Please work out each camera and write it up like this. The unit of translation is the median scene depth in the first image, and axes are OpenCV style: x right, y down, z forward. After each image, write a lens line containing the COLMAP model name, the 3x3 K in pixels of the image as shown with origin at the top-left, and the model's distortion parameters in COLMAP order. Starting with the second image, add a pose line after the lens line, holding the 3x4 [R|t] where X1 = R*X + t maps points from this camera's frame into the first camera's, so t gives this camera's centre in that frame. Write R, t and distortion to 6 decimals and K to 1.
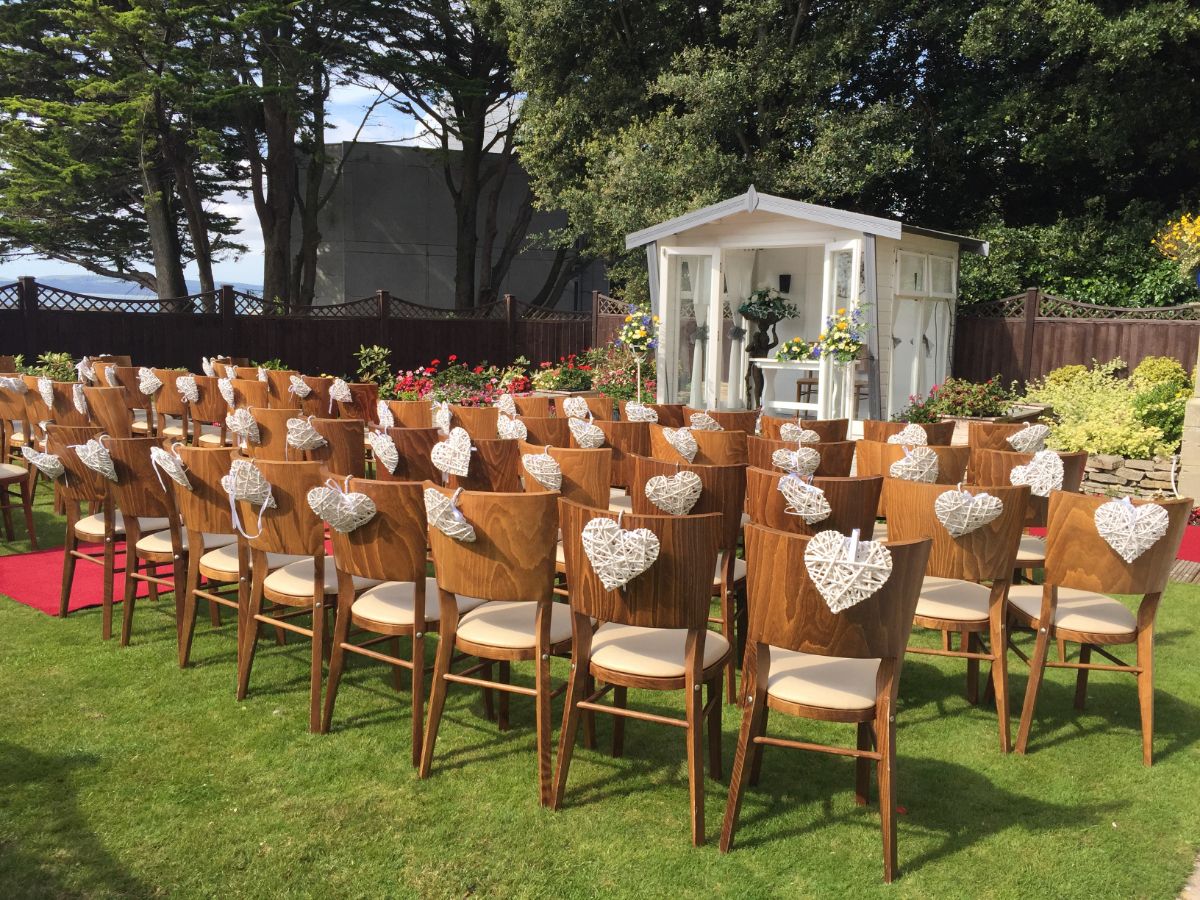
lens RADIAL K [[1020.2, 0, 599.8], [0, 1020.2, 450.4], [0, 0, 1]] dist [0.054641, -0.029893]
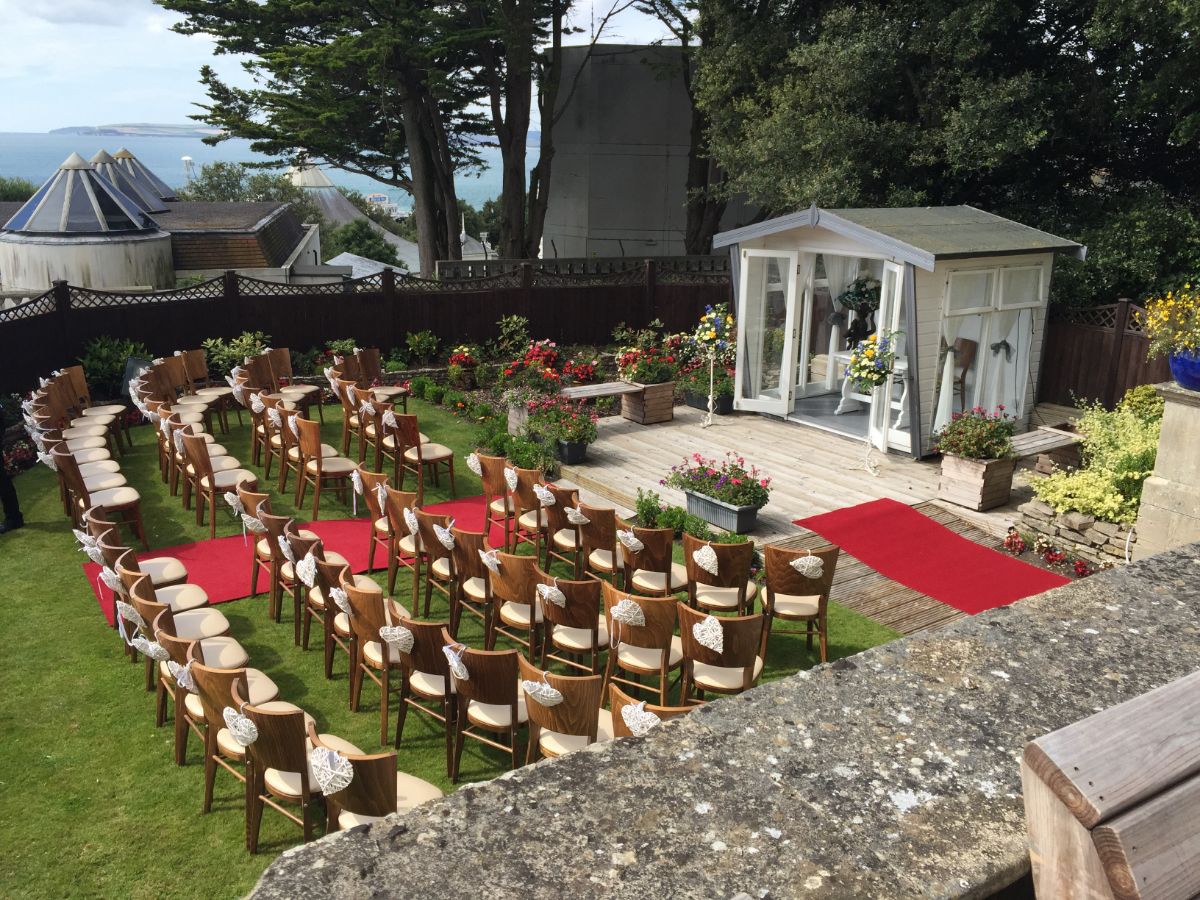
lens RADIAL K [[1020.2, 0, 598.4], [0, 1020.2, 455.2], [0, 0, 1]] dist [0.054641, -0.029893]
pose [[0.956202, 0.077651, -0.282220, 0.209107], [-0.036118, 0.988102, 0.149496, -0.125791], [0.290471, -0.132755, 0.947630, -0.073390]]
